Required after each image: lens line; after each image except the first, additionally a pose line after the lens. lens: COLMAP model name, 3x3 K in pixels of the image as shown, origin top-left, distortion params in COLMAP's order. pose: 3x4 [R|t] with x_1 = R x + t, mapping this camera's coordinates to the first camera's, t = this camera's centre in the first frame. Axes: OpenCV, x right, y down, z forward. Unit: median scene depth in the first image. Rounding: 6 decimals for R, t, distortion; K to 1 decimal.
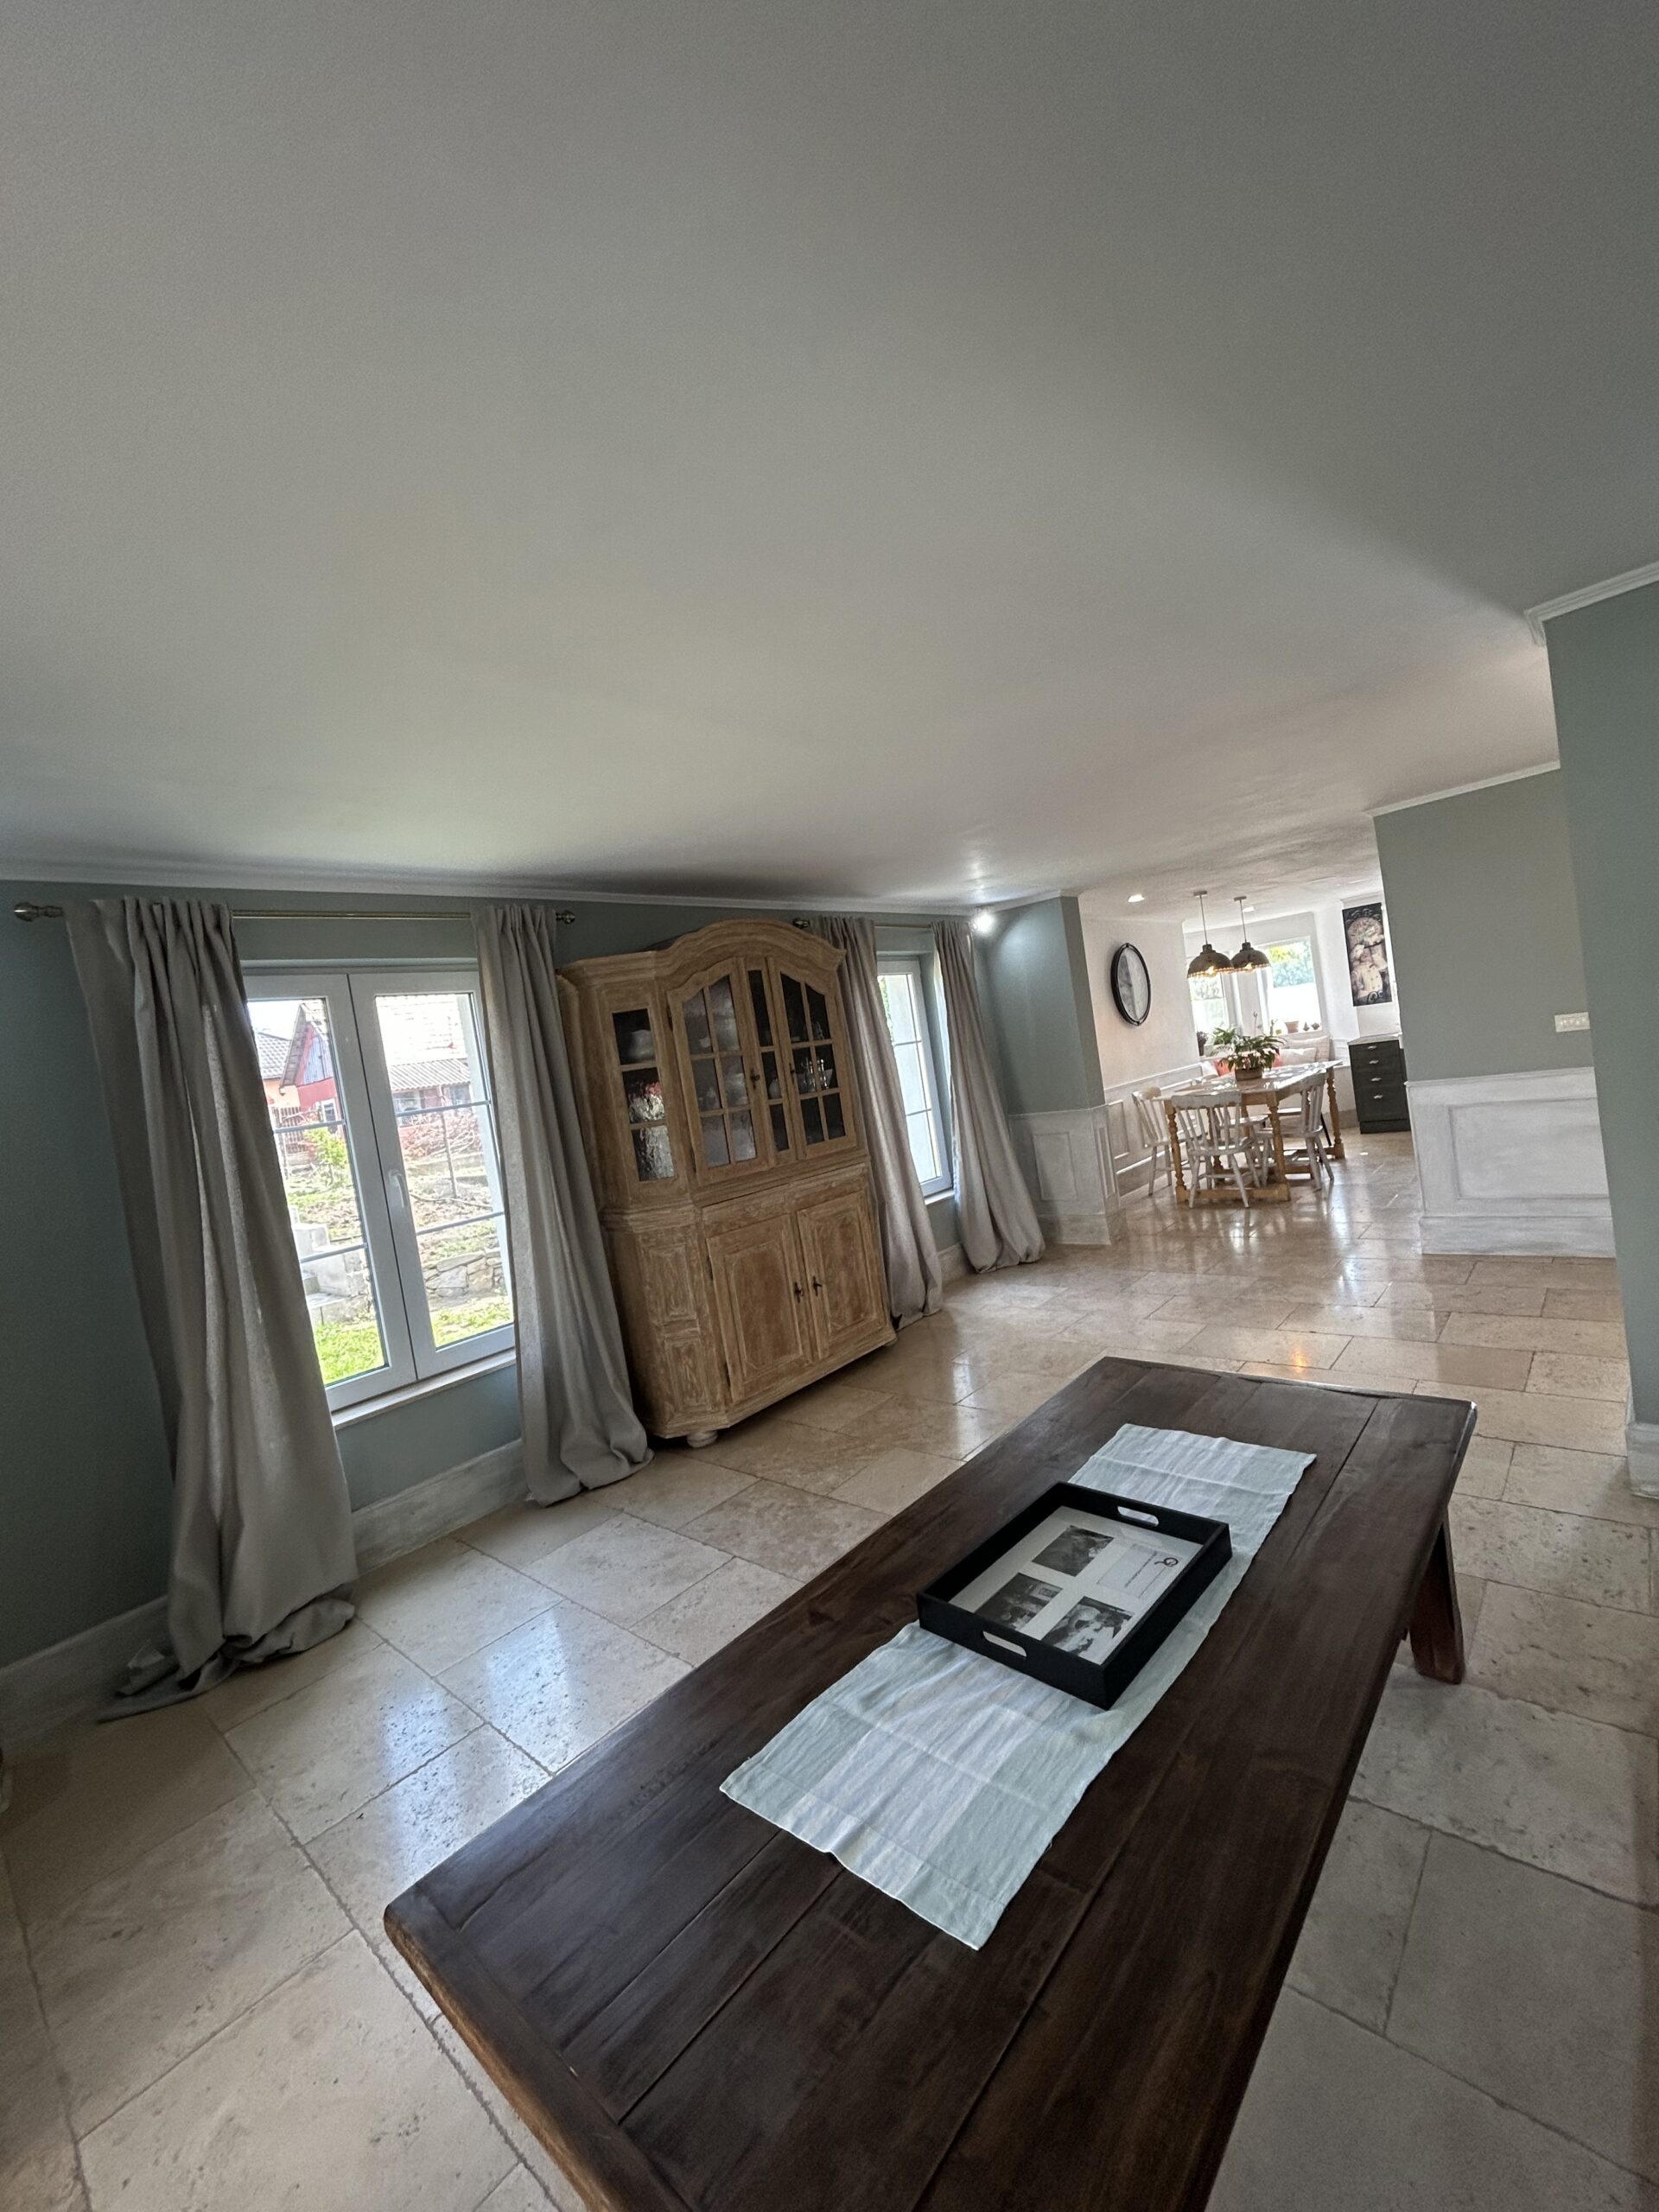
lens RADIAL K [[904.5, 0, 847.7], [0, 904.5, 1104.9], [0, 0, 1]] dist [0.000710, 0.001930]
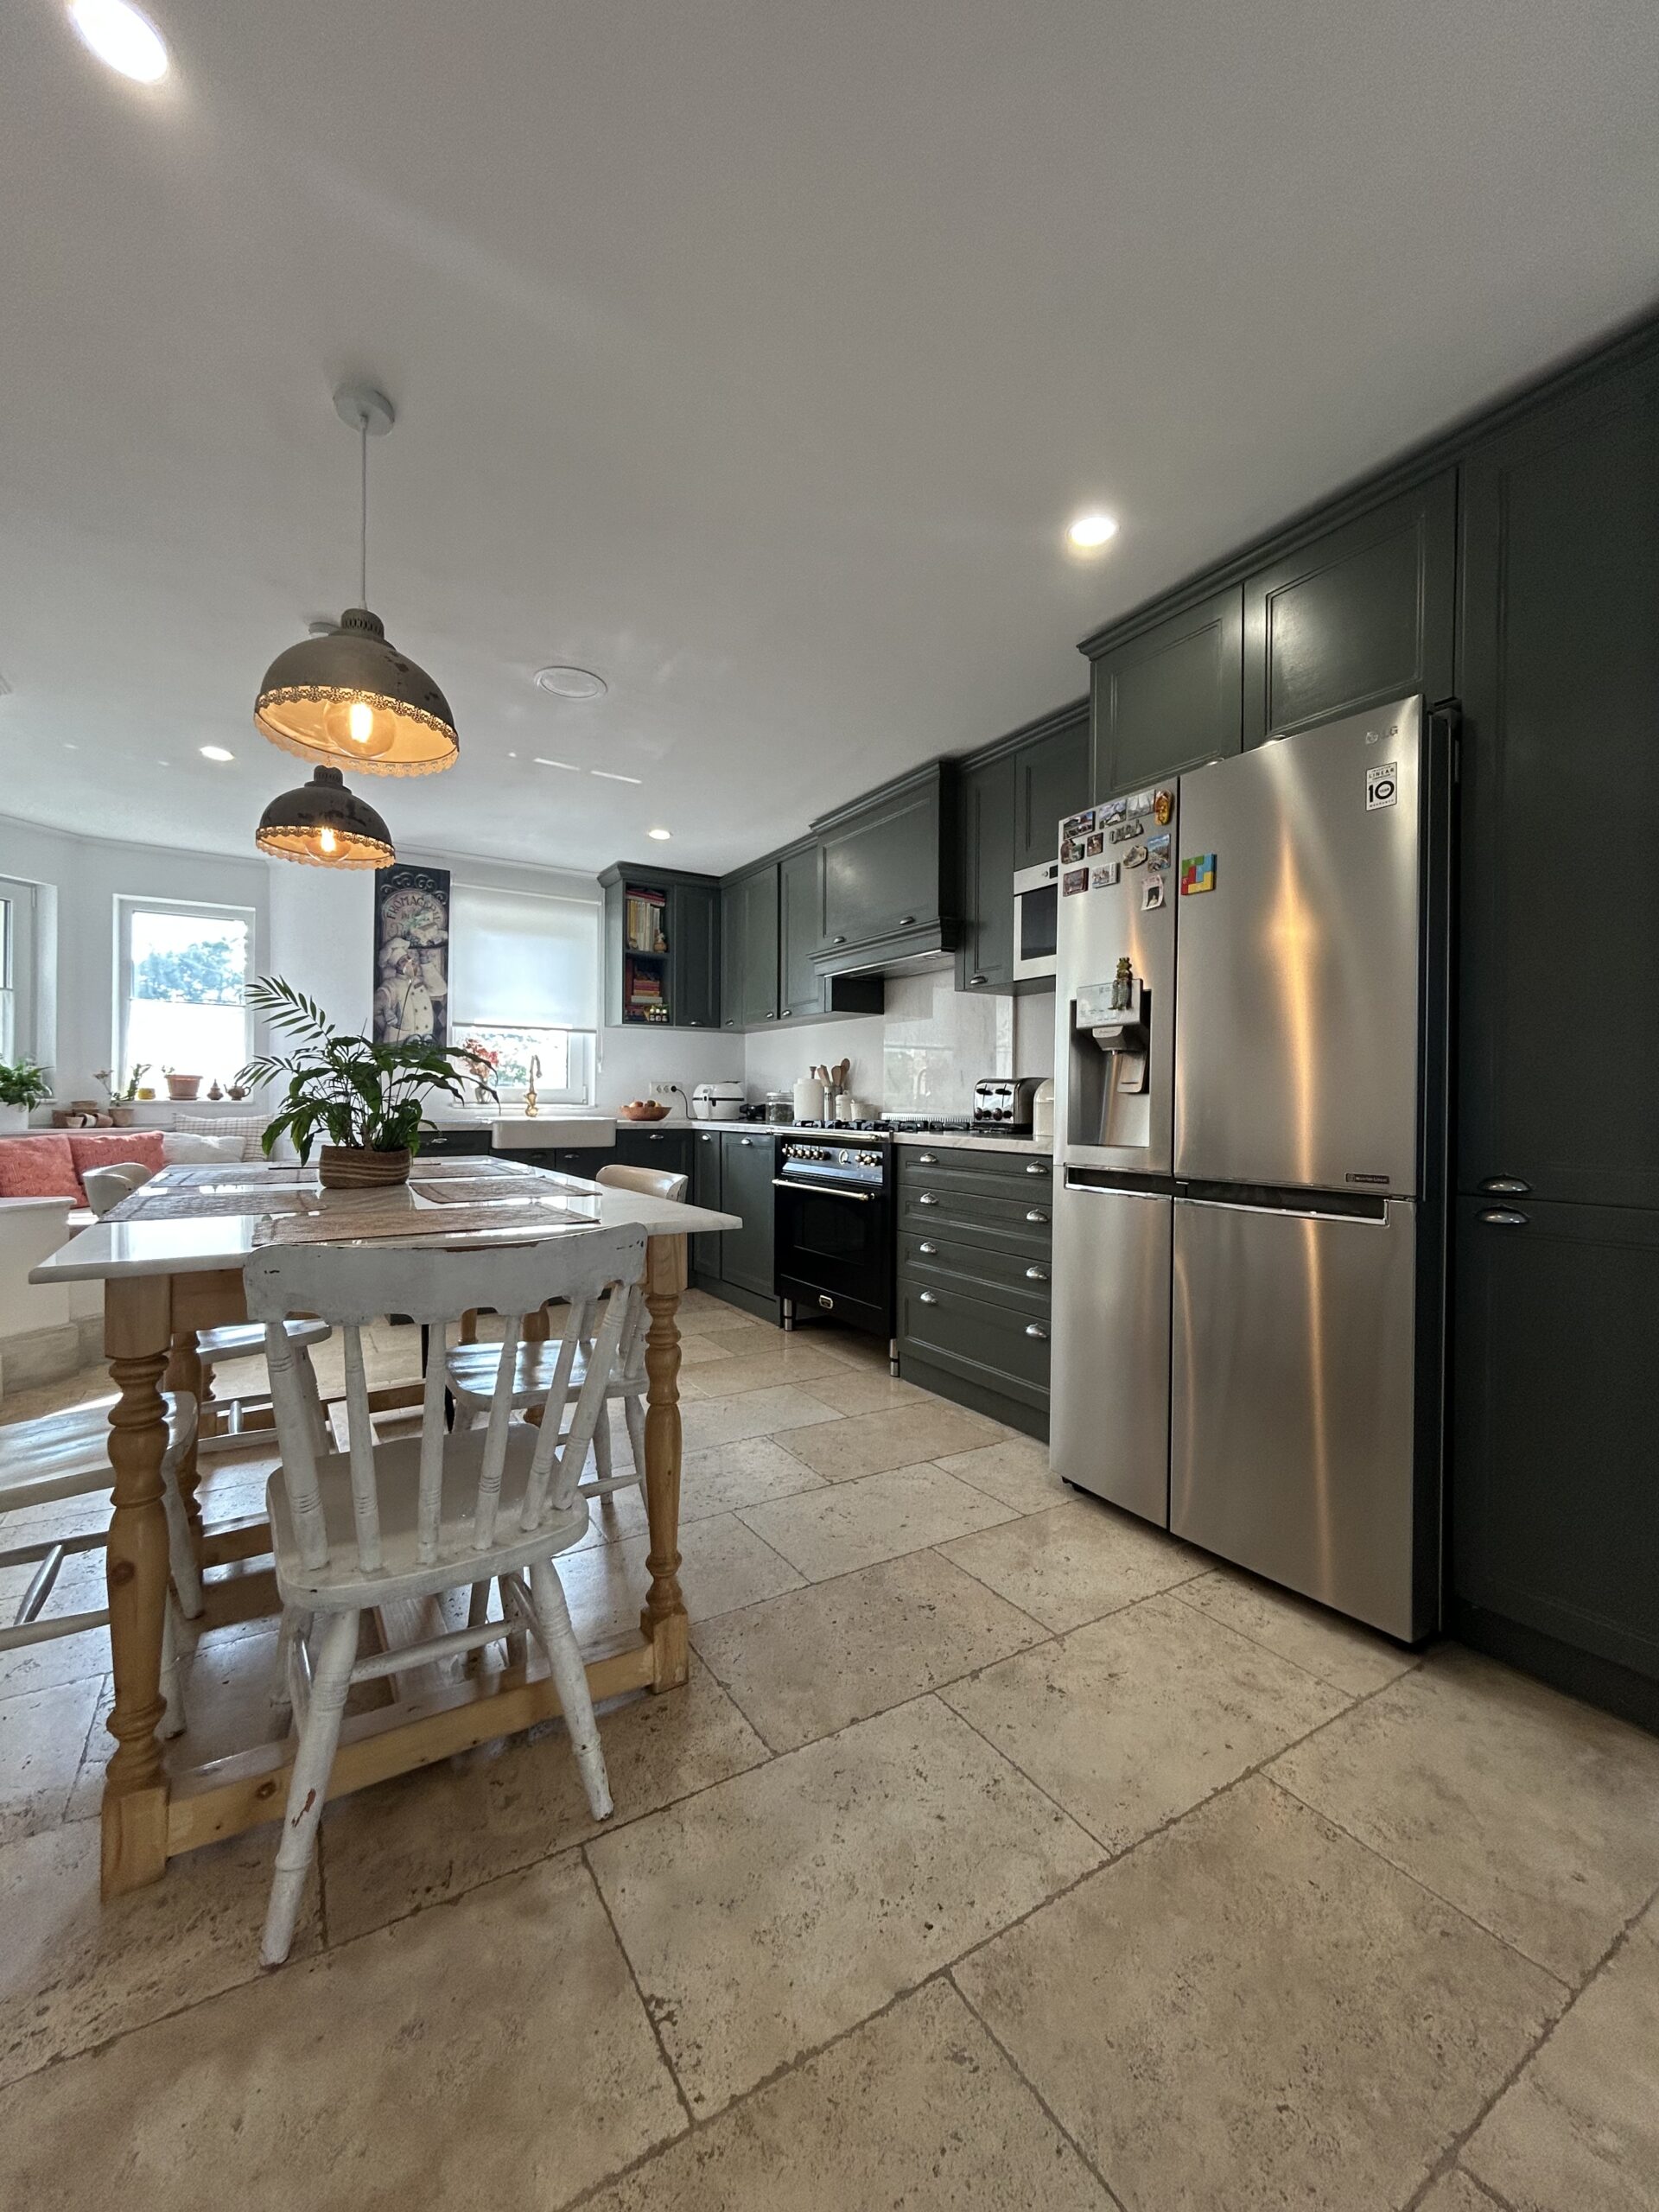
lens RADIAL K [[904.5, 0, 839.0], [0, 904.5, 1106.8], [0, 0, 1]] dist [0.000710, 0.001930]
pose [[0.276963, 0.150677, 0.948993, 0.335304], [-0.004217, 0.987810, -0.155609, -0.013357], [-0.960871, 0.039096, 0.274222, 1.257081]]
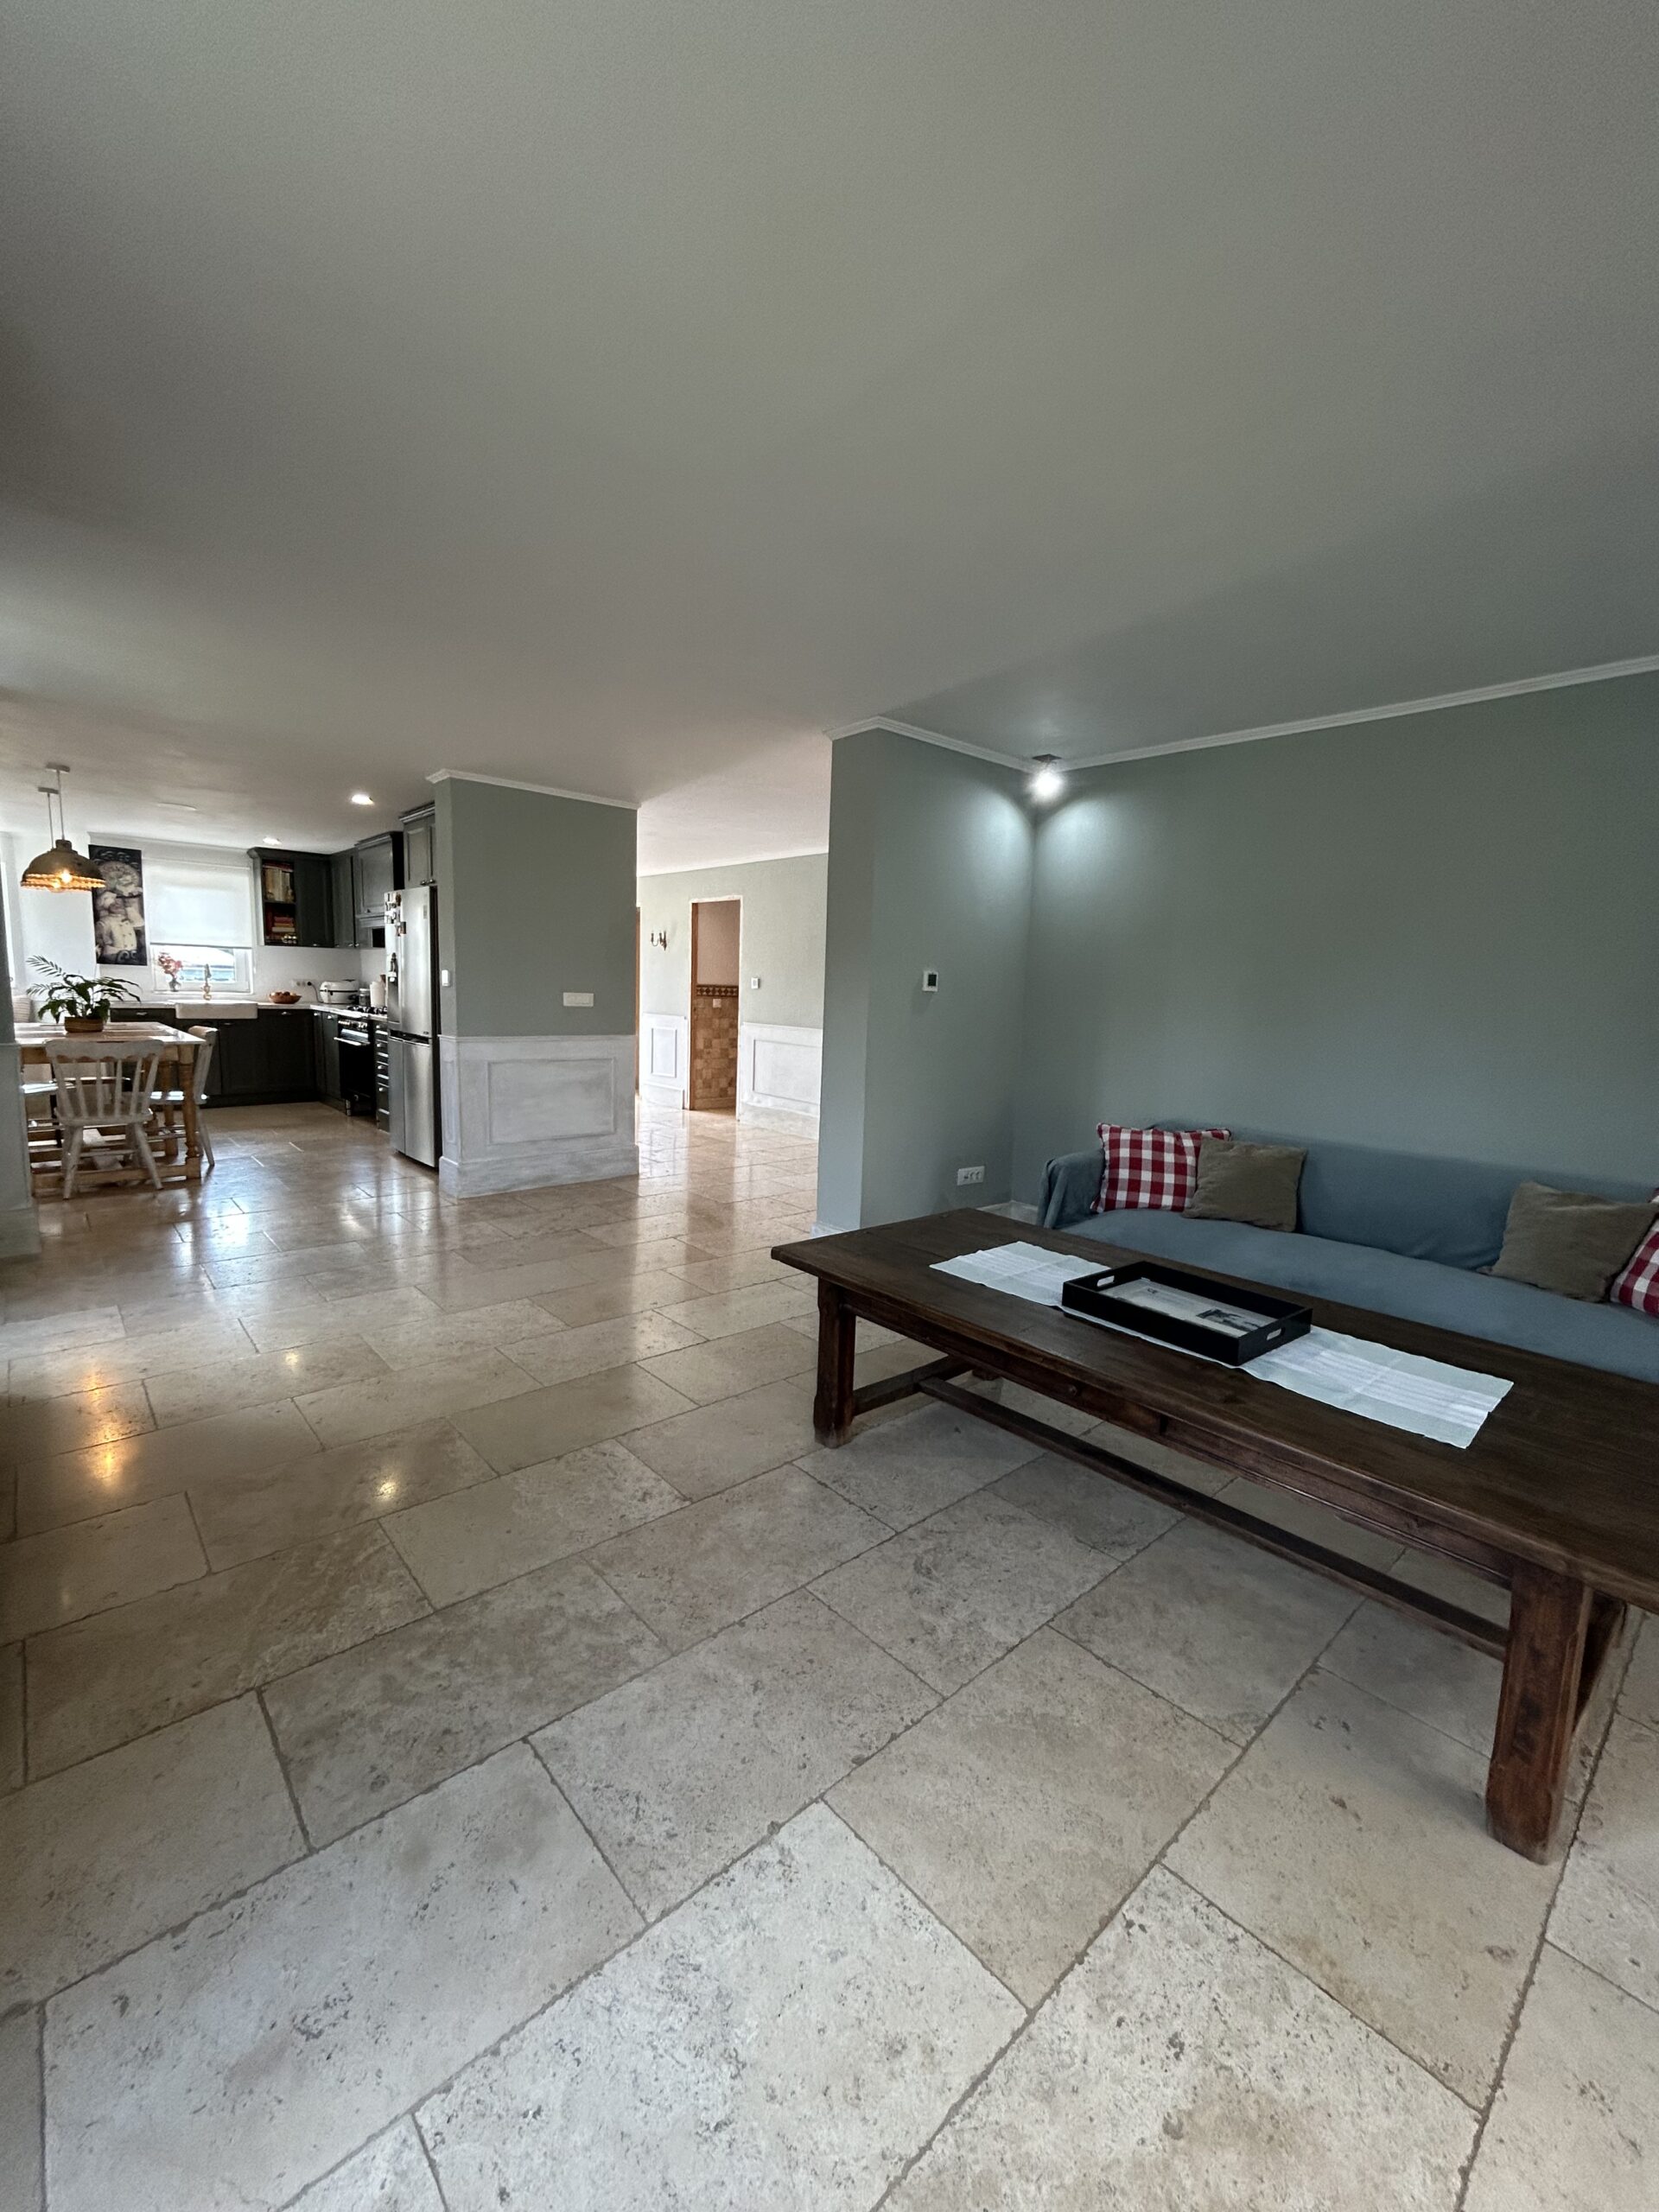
lens RADIAL K [[904.5, 0, 835.6], [0, 904.5, 1105.9], [0, 0, 1]] dist [0.000710, 0.001930]
pose [[0.103007, 0.020946, 0.994460, -0.407374], [-0.000668, 0.999779, -0.020989, 0.081151], [-0.994680, 0.001498, 0.102998, 0.471757]]
